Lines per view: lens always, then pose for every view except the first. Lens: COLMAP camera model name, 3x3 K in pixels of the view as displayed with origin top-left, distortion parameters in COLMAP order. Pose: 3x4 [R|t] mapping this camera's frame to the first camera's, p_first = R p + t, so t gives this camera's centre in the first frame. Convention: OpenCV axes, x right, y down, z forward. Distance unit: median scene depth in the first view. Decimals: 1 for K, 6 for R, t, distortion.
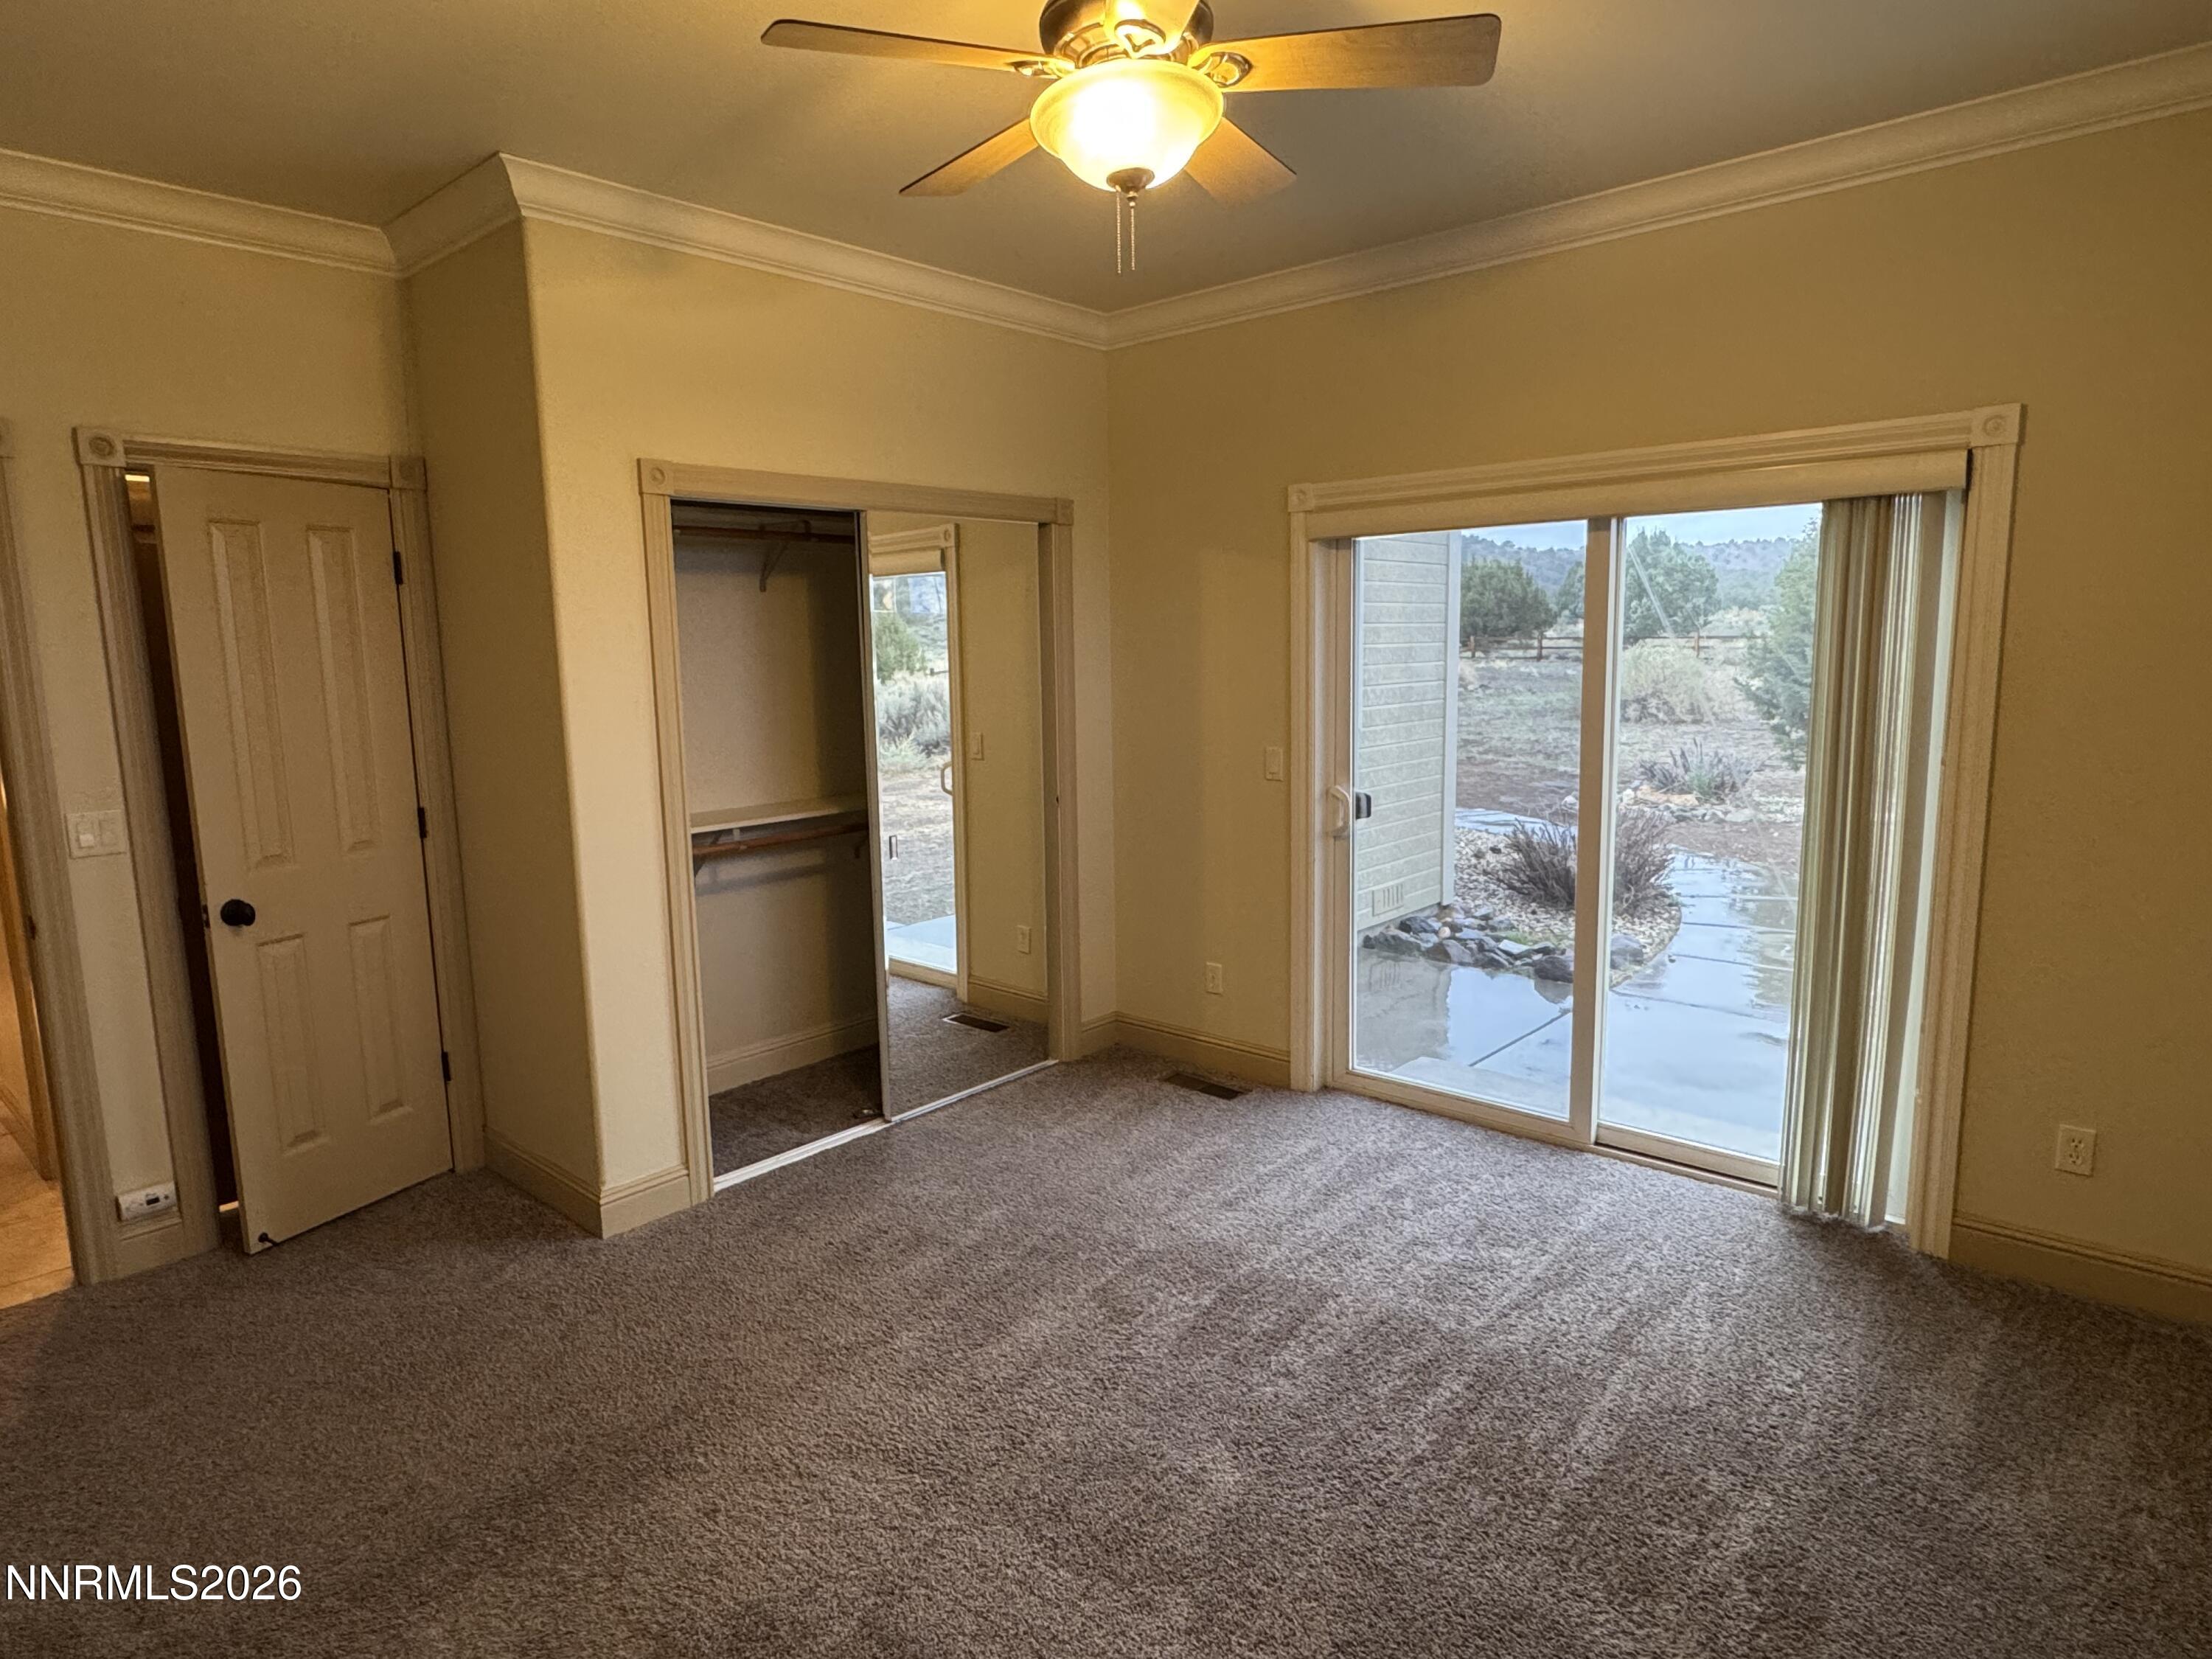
lens RADIAL K [[1275.7, 0, 1106.2], [0, 1275.7, 831.1], [0, 0, 1]] dist [-0.000524, -0.000039]
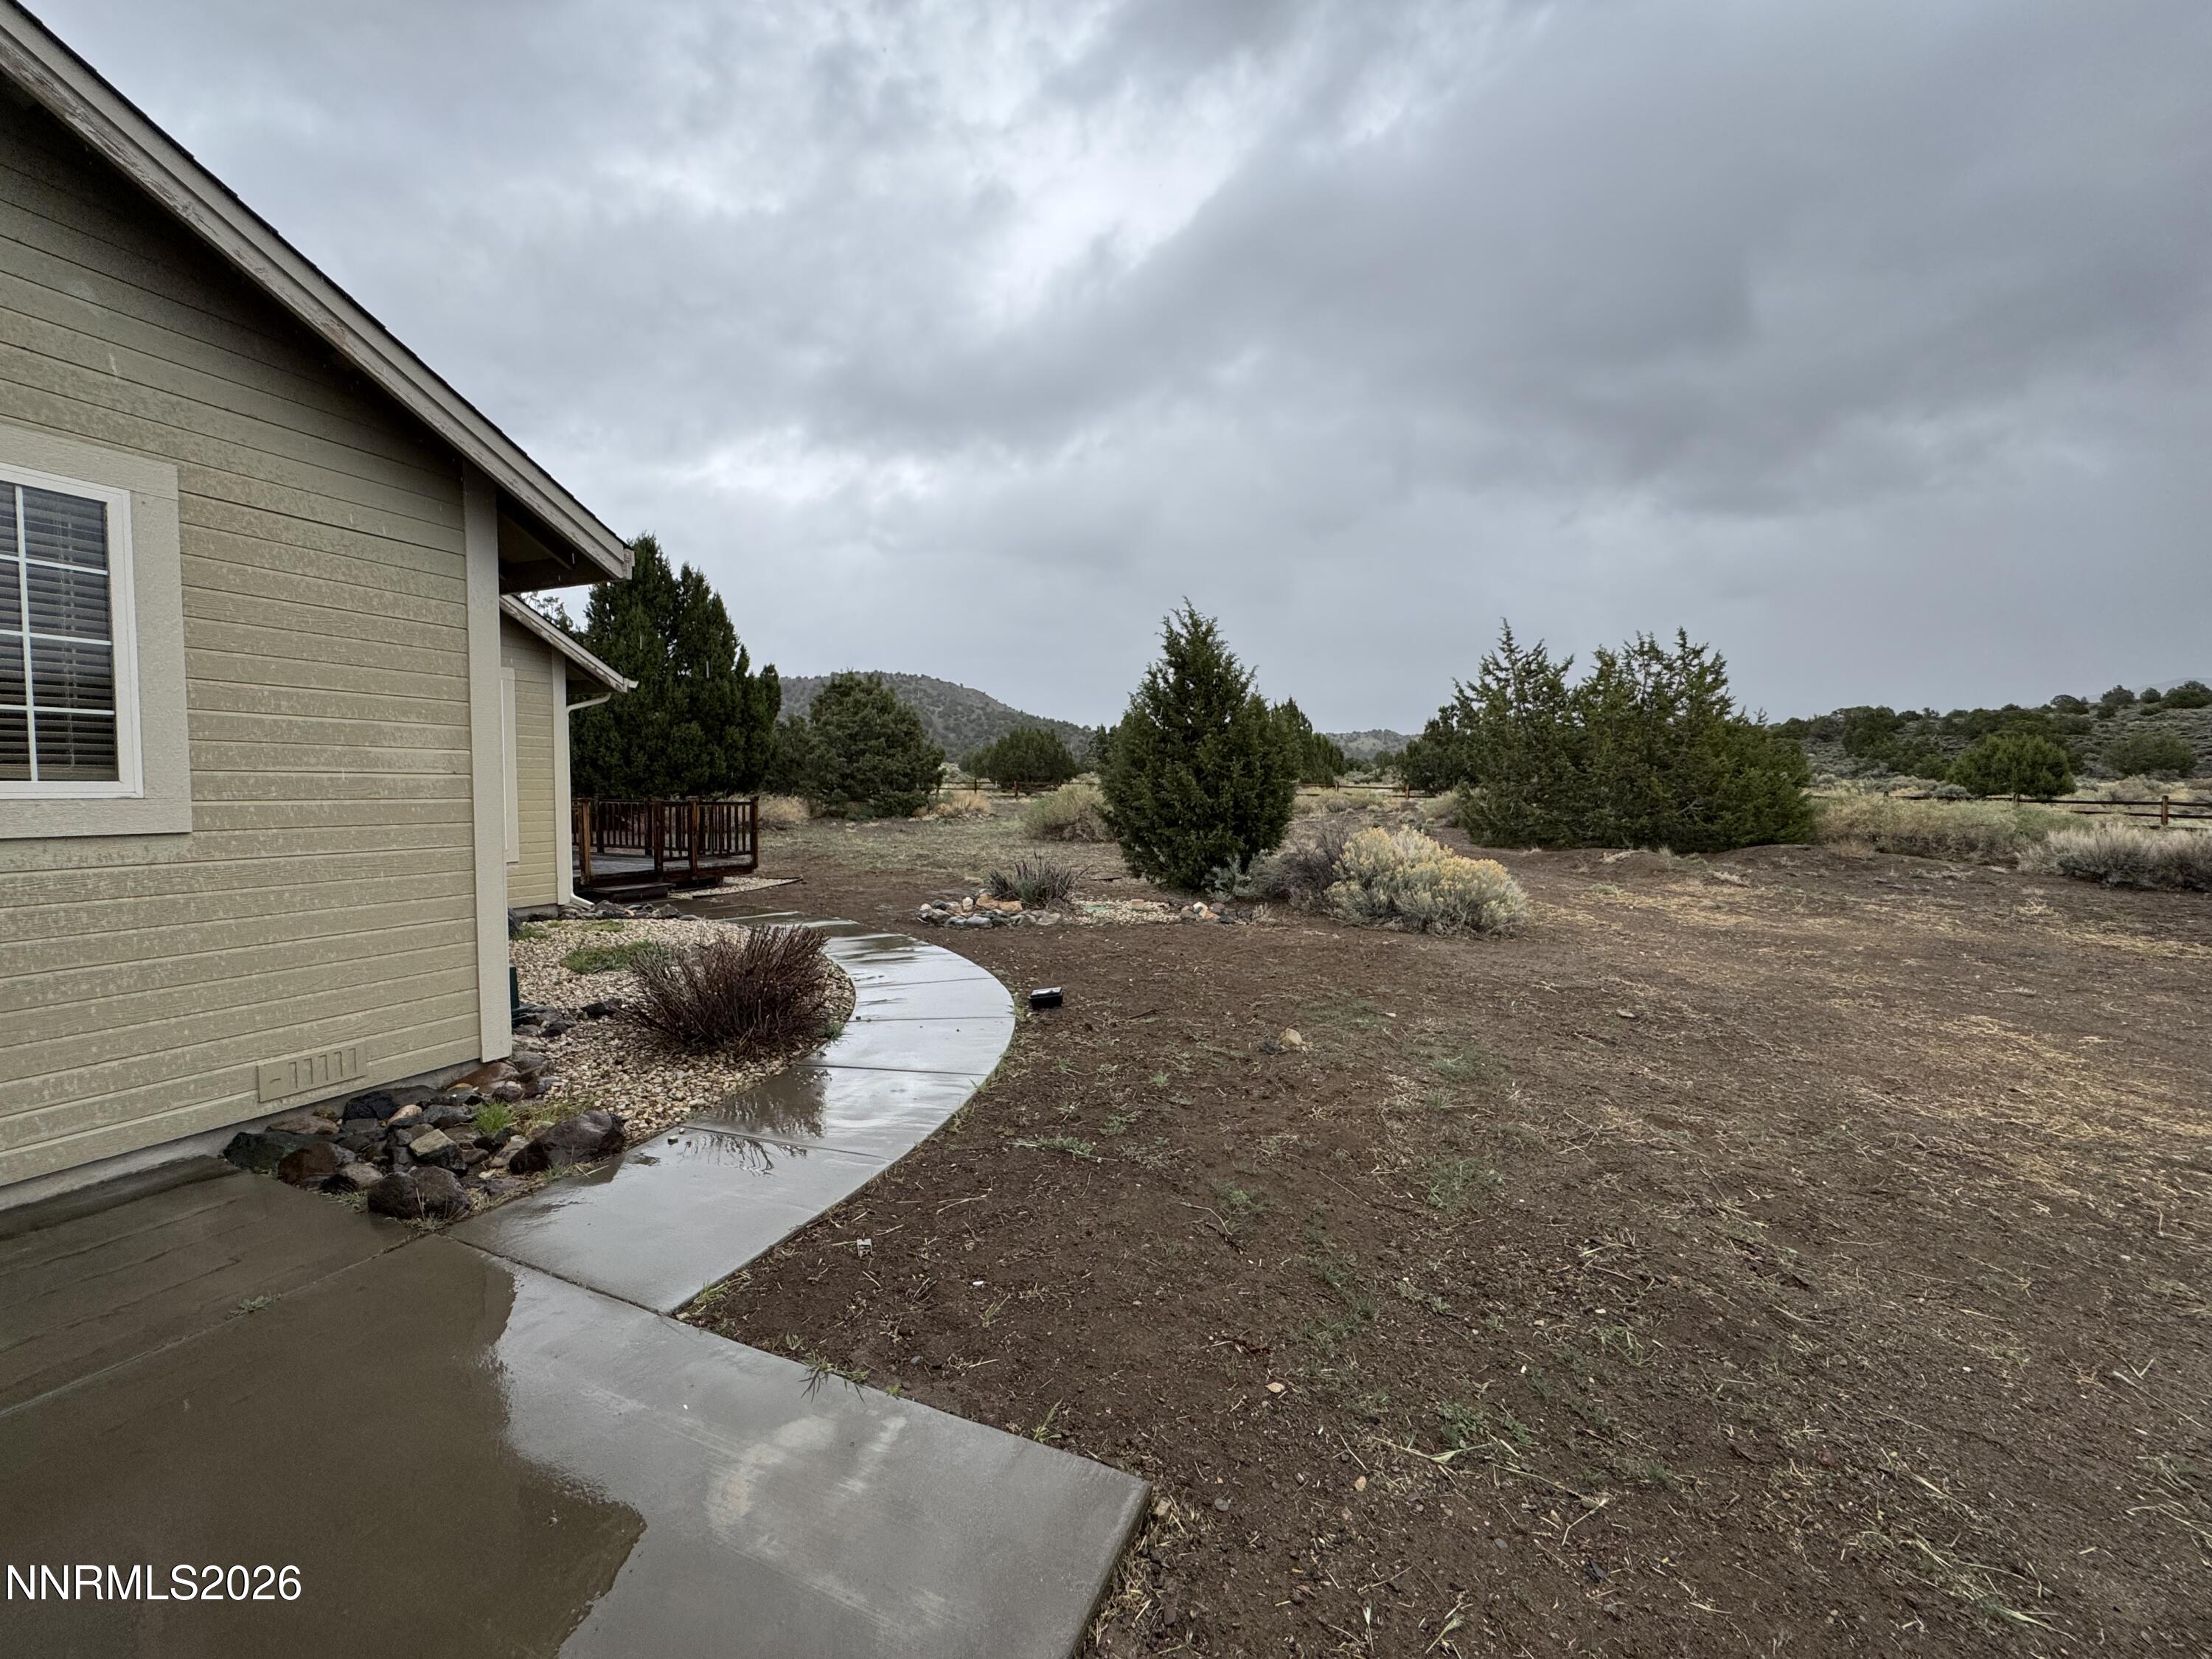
lens RADIAL K [[887.9, 0, 1105.3], [0, 887.9, 829.2], [0, 0, 1]] dist [0.002912, 0.000246]
pose [[0.948339, 0.006215, 0.317198, 0.275233], [0.025943, 0.994941, -0.097058, -0.013112], [-0.316196, 0.100273, 0.943380, 0.213906]]
